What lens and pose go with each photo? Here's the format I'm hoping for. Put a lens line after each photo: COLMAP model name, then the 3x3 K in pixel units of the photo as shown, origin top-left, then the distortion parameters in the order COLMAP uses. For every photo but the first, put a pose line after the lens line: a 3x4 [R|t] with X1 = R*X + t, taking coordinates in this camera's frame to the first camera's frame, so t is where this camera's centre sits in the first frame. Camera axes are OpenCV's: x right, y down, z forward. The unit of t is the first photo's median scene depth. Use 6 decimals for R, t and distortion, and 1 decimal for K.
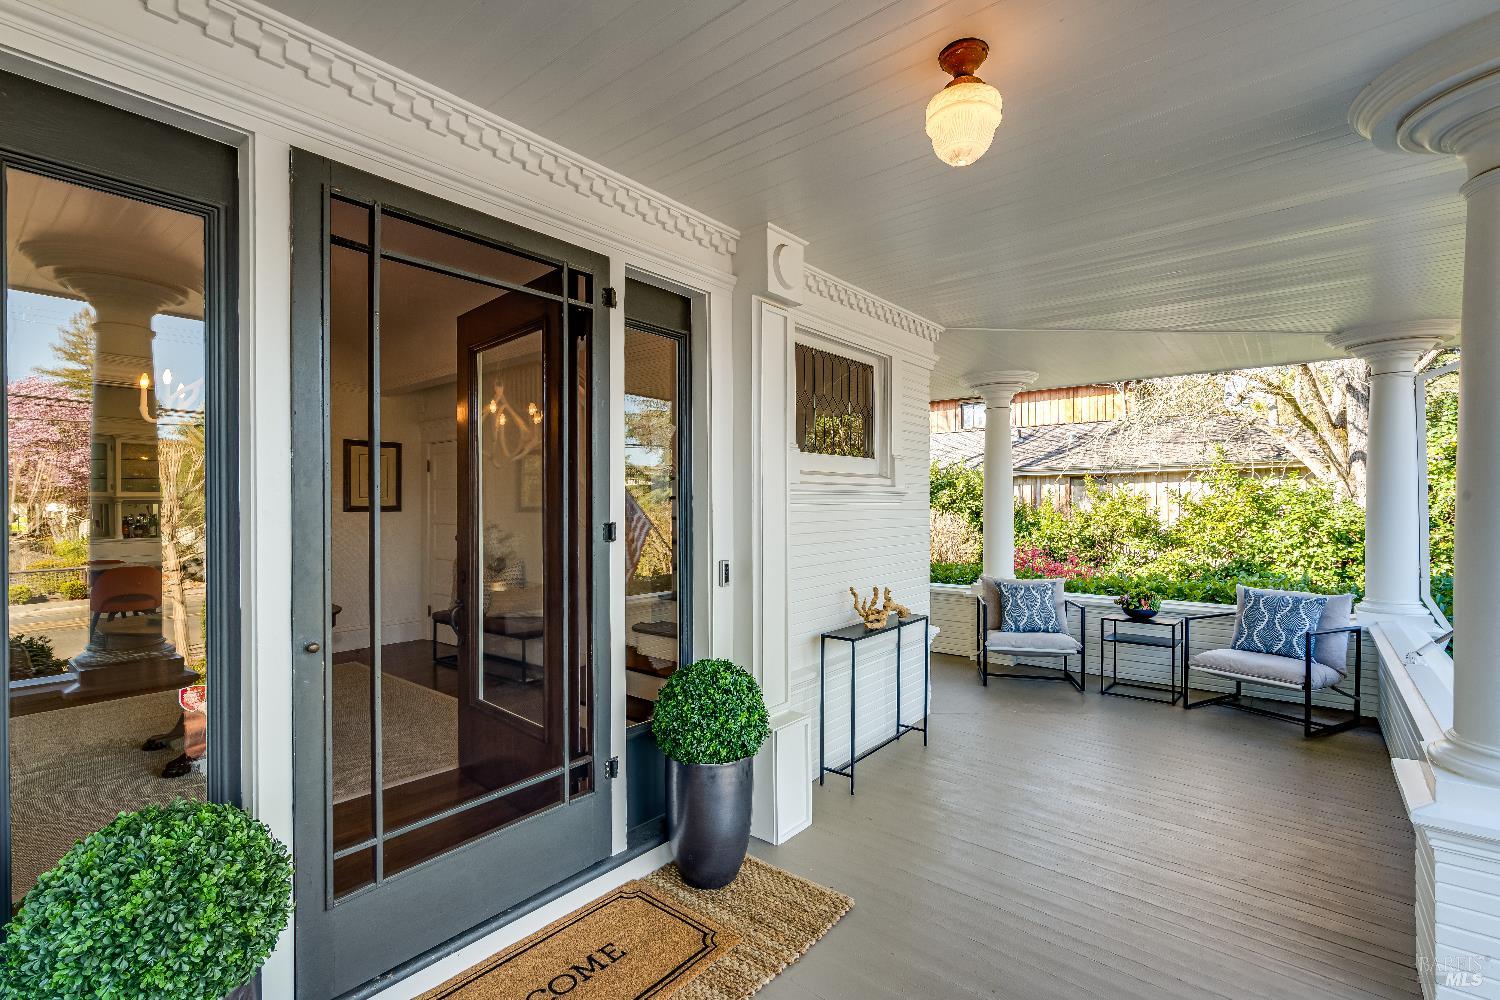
lens RADIAL K [[673.4, 0, 748.0], [0, 673.4, 513.6], [0, 0, 1]] dist [-0.002227, -0.000069]
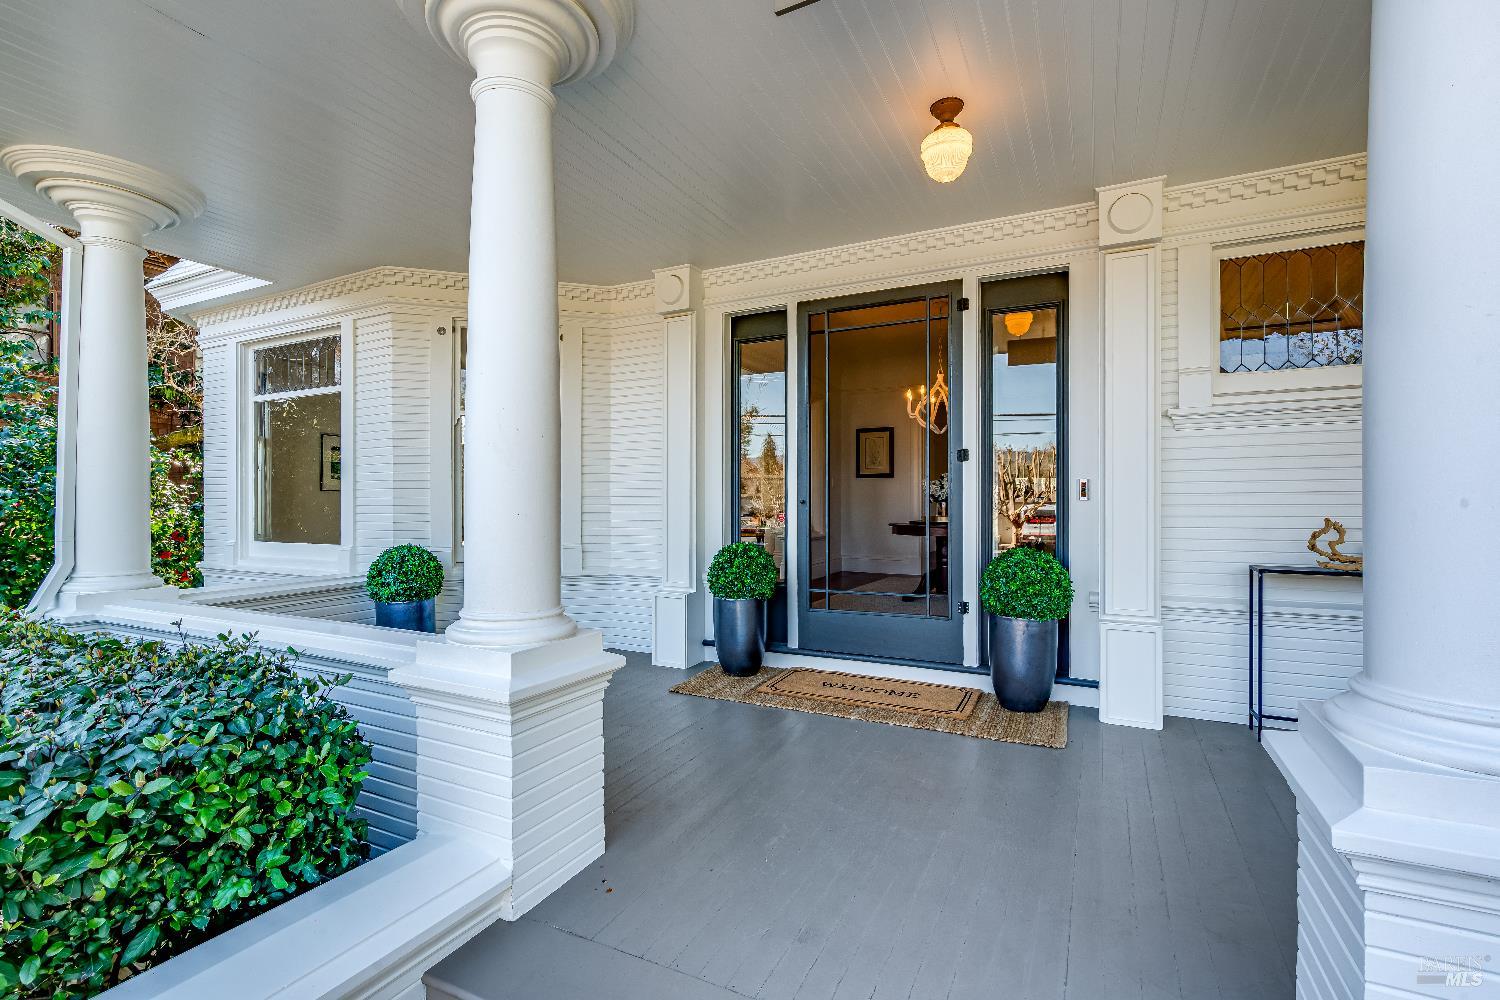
lens RADIAL K [[673.4, 0, 753.5], [0, 673.4, 495.6], [0, 0, 1]] dist [-0.002227, -0.000069]
pose [[0.235263, 0.004784, -0.971920, 0.628256], [-0.005259, 0.999980, 0.003649, 0.061801], [0.971918, 0.004253, 0.235283, 0.087147]]
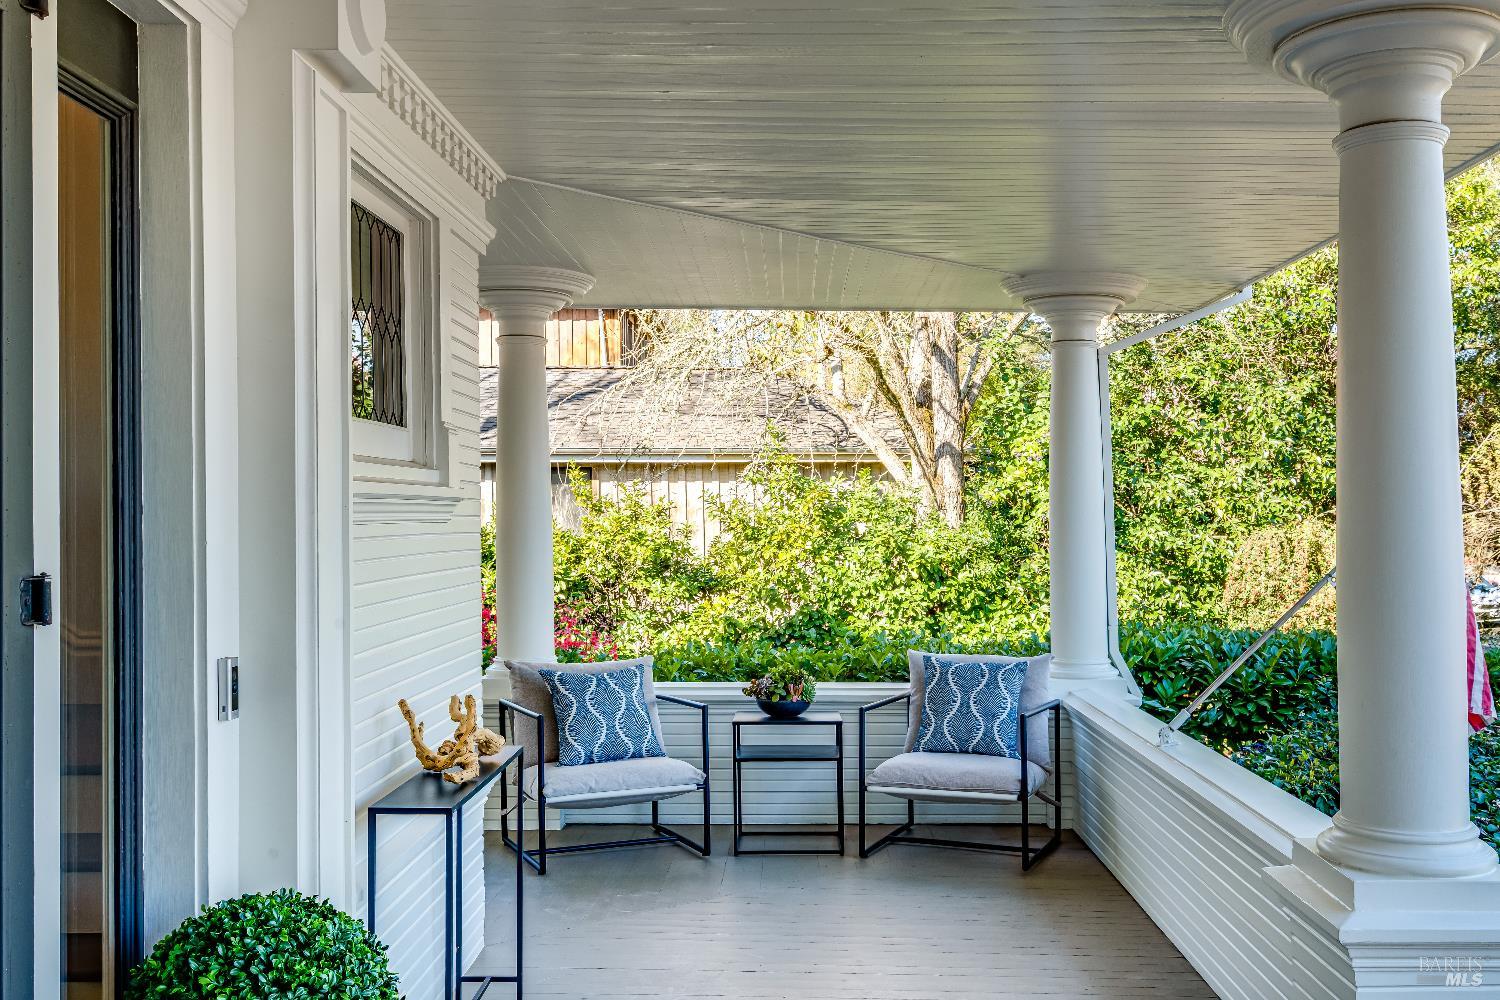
lens RADIAL K [[1411.9, 0, 750.7], [0, 1411.9, 489.4], [0, 0, 1]] dist [-0.015621, 0.000000]
pose [[0.759307, 0.017872, 0.650488, -0.227320], [0.001932, 0.999556, -0.029718, -0.005904], [-0.650730, 0.023822, 0.758935, 0.071958]]
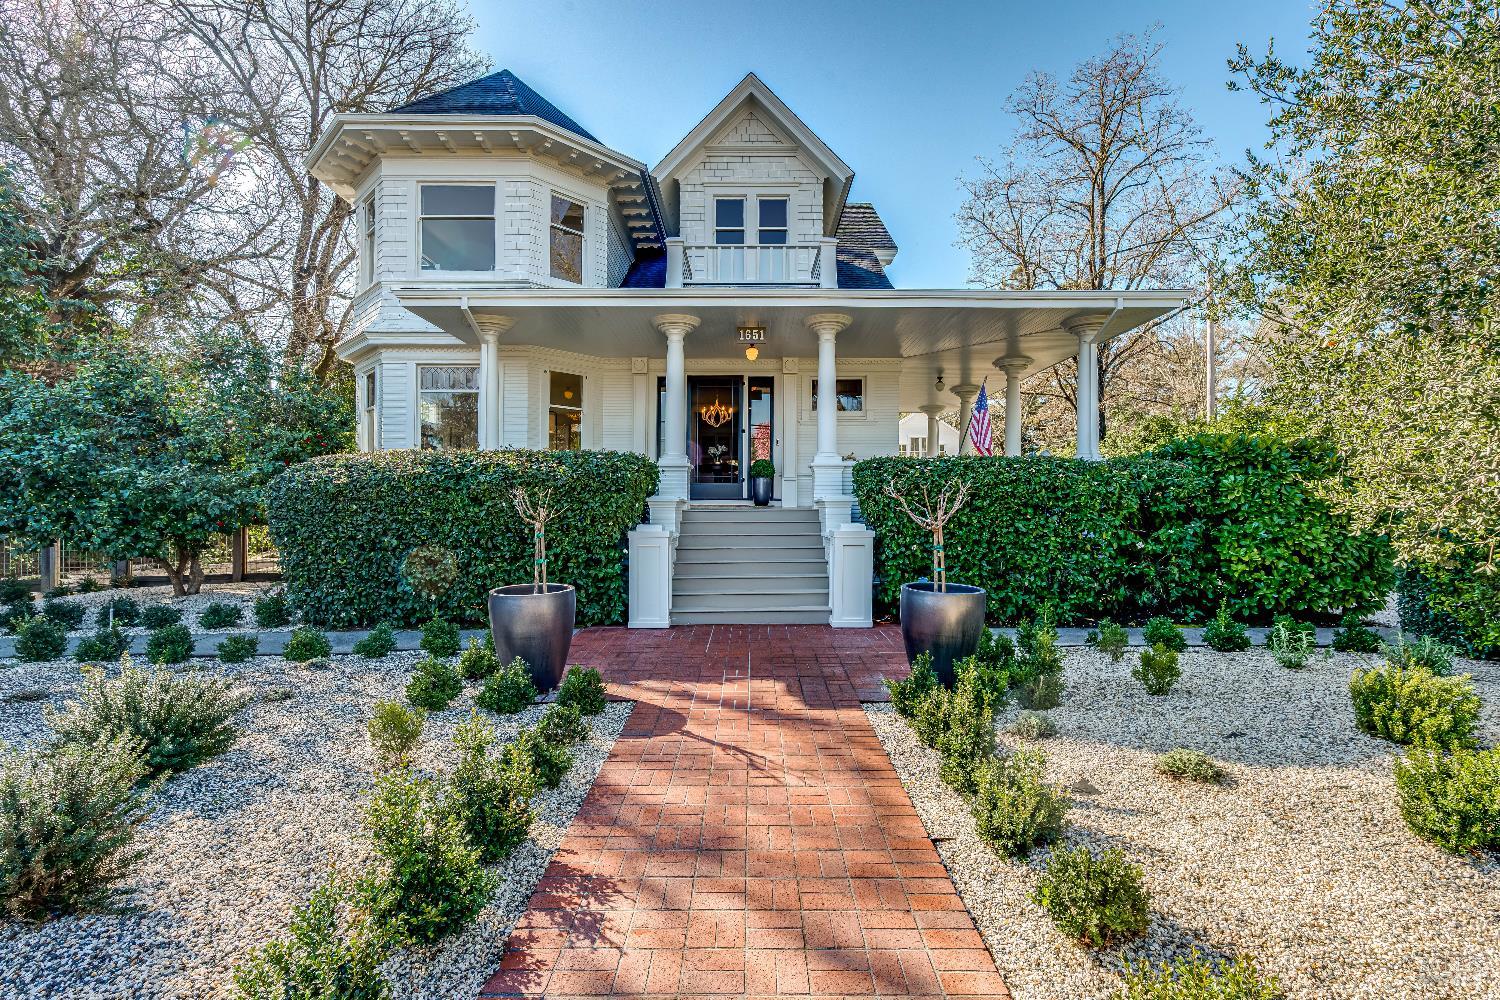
lens RADIAL K [[673.4, 0, 750.7], [0, 673.4, 500.0], [0, 0, 1]] dist [-0.002227, -0.000069]
pose [[0.646726, 0.001527, -0.762721, 1.890018], [-0.010988, 0.999913, -0.007315, 0.298177], [0.762643, 0.013111, 0.646686, -1.127717]]
